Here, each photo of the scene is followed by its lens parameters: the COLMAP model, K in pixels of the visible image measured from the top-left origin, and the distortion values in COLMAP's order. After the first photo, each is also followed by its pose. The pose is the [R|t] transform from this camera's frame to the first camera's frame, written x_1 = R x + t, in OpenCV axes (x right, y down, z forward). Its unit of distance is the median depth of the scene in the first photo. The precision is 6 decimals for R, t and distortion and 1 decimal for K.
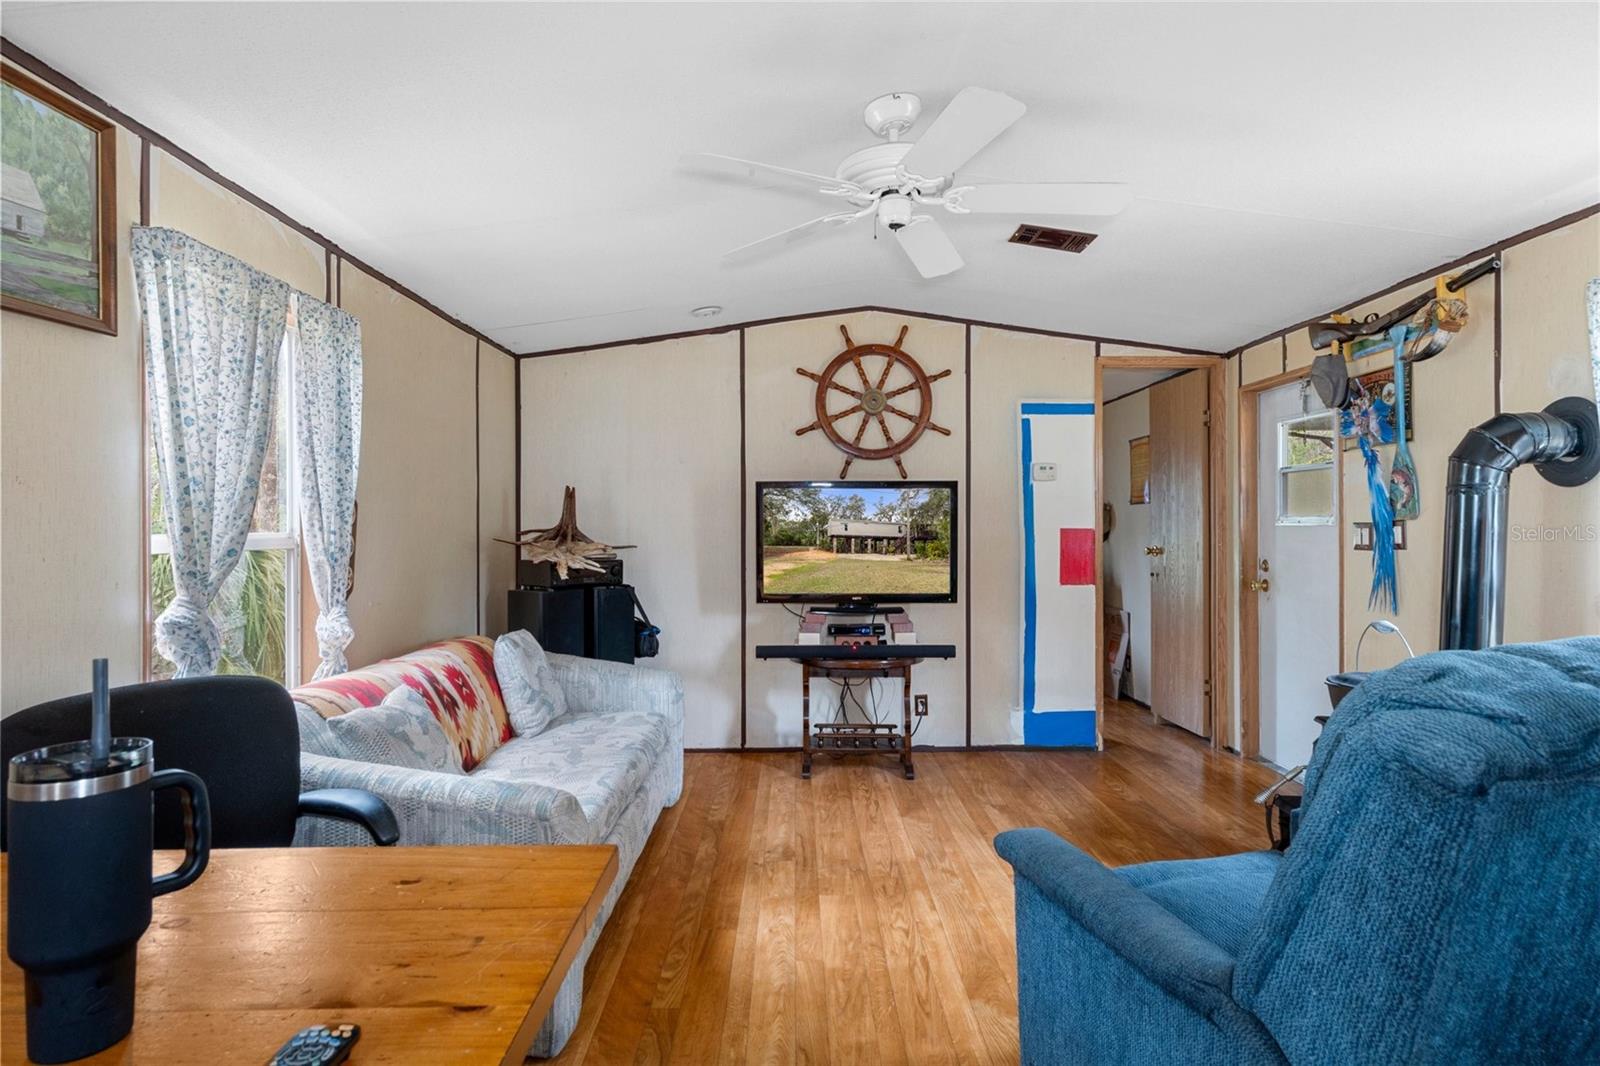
lens RADIAL K [[849.5, 0, 778.3], [0, 849.5, 525.1], [0, 0, 1]] dist [0.016144, -0.004276]
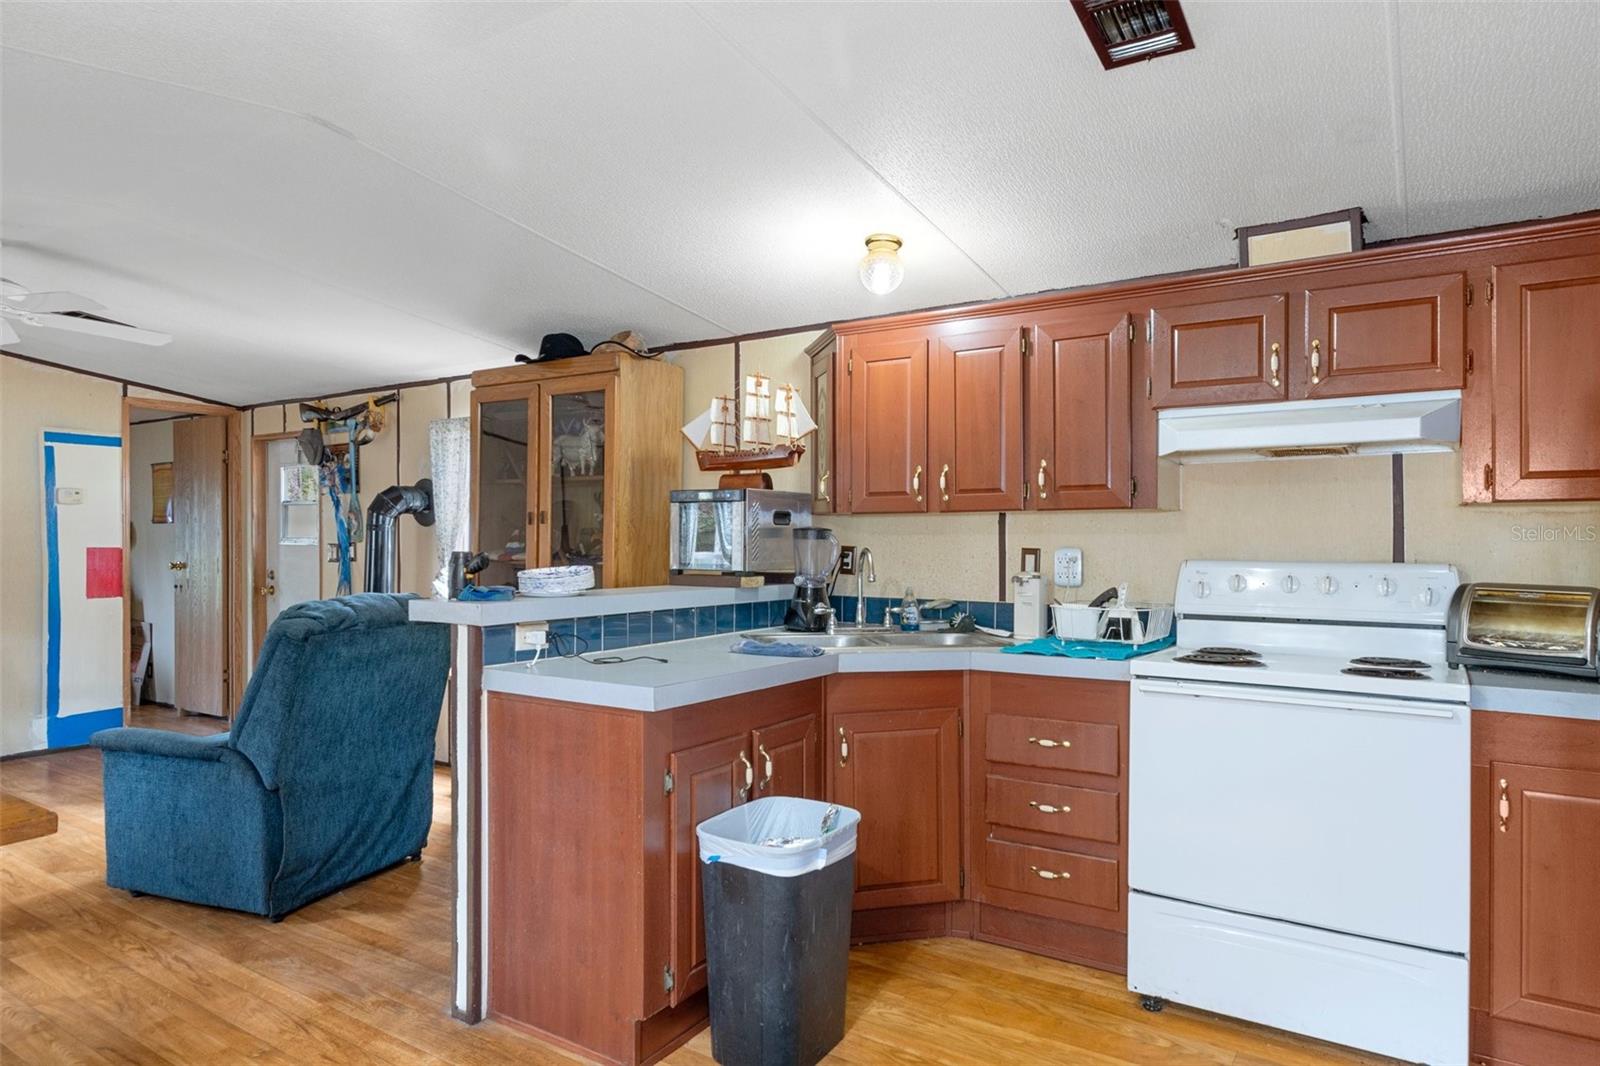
lens RADIAL K [[951.6, 0, 811.0], [0, 951.6, 543.7], [0, 0, 1]] dist [0.003946, -0.002294]
pose [[0.530151, -0.004839, 0.847890, -0.220362], [-0.004577, 0.999953, 0.008569, -0.016318], [-0.847891, -0.008423, 0.530104, -0.455882]]
